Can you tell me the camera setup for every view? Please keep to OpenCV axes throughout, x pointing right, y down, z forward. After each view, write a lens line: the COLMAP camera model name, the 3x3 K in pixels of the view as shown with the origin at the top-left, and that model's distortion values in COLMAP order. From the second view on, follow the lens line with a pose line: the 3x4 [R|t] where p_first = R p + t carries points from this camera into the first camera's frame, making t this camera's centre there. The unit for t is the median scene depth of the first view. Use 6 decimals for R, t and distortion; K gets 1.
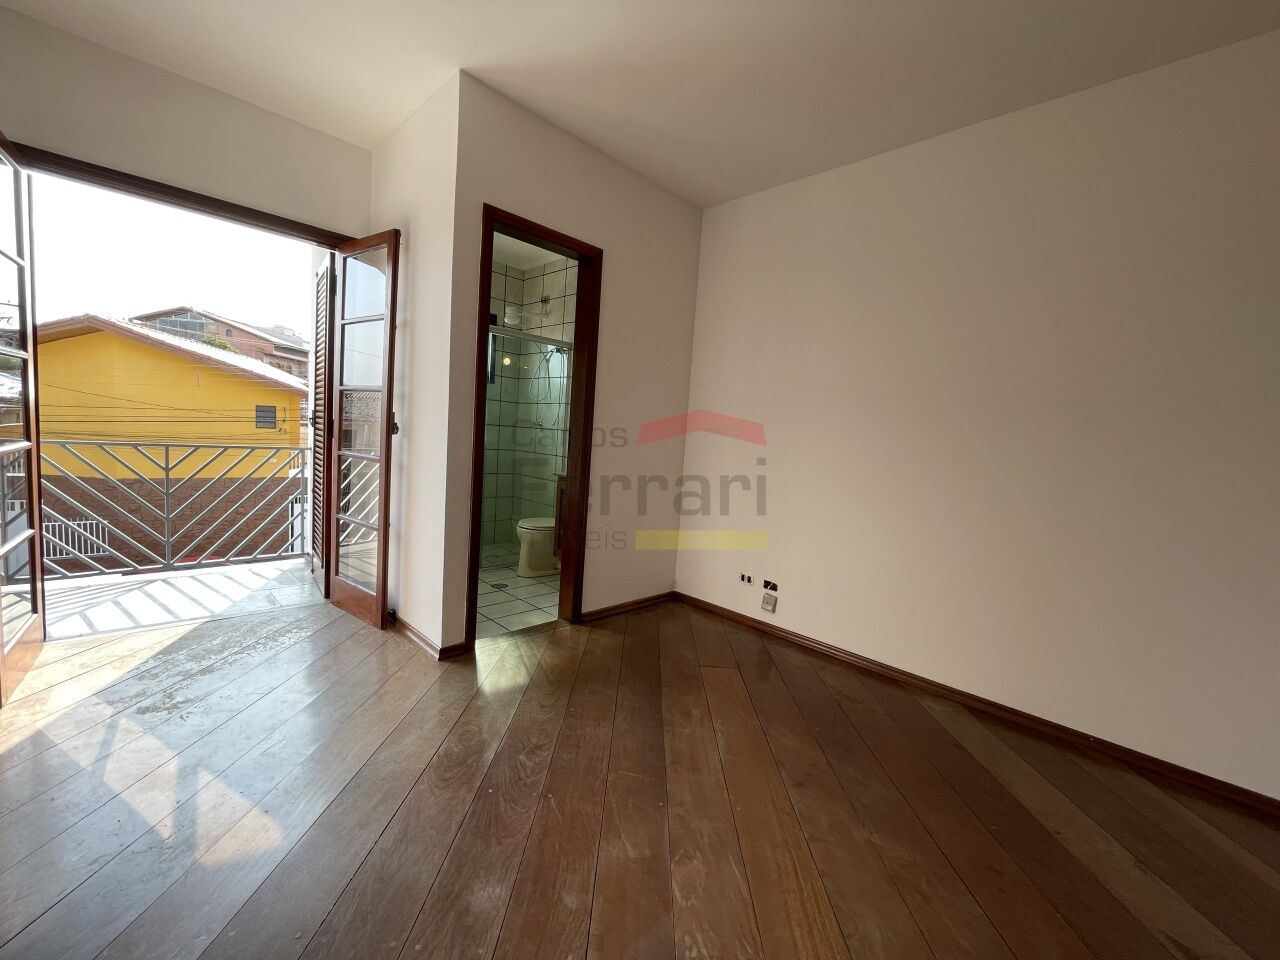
lens RADIAL K [[521.0, 0, 640.0], [0, 521.0, 480.0], [0, 0, 1]] dist [0.002337, 0.000260]
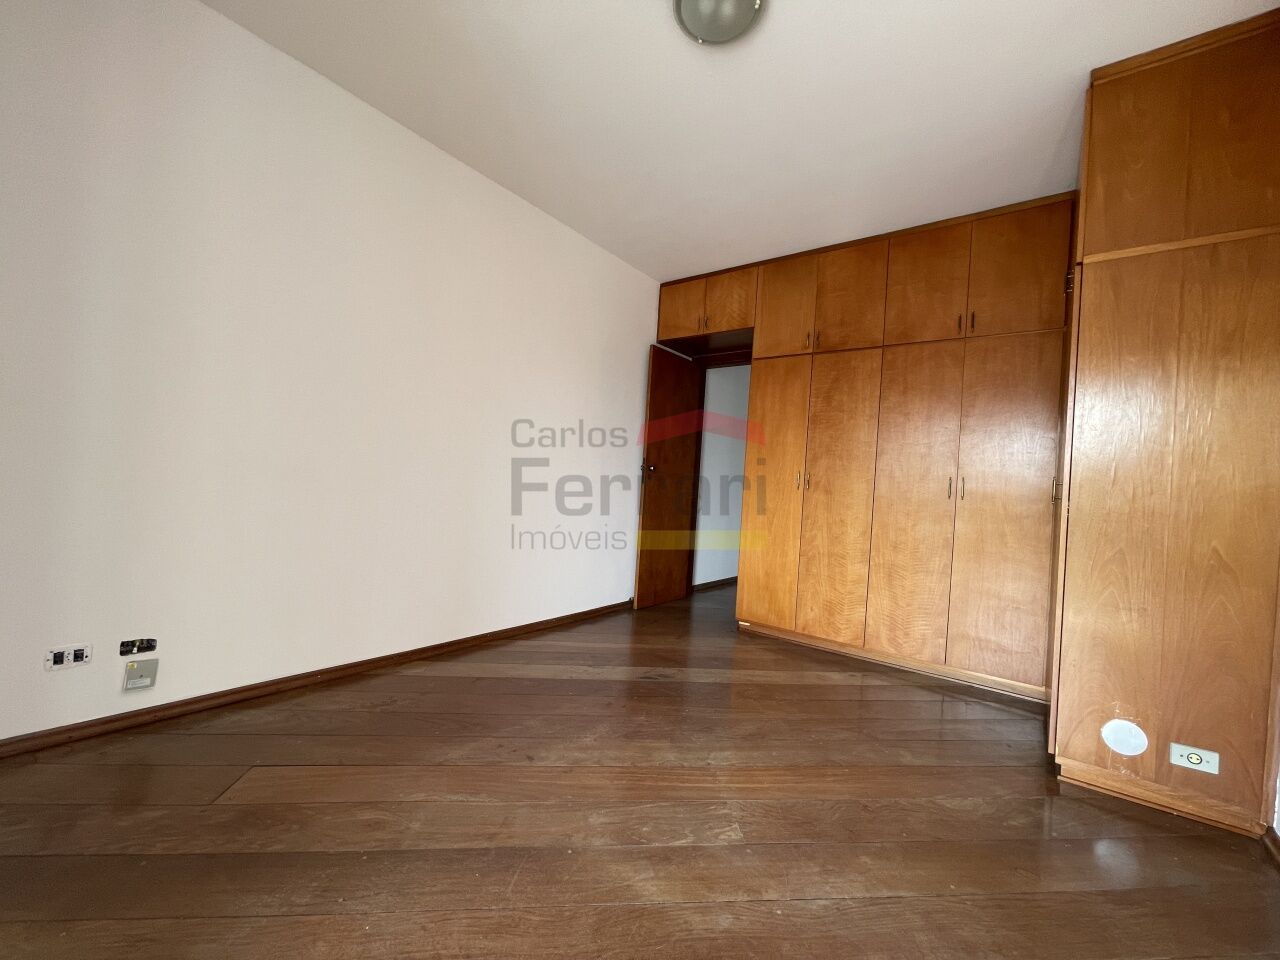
lens RADIAL K [[521.0, 0, 640.0], [0, 521.0, 480.0], [0, 0, 1]] dist [0.002337, 0.000260]
pose [[-0.131164, -0.072393, 0.988714, -0.403251], [0.006691, 0.997243, 0.073905, -0.026817], [-0.991338, 0.016309, -0.130318, 0.511597]]
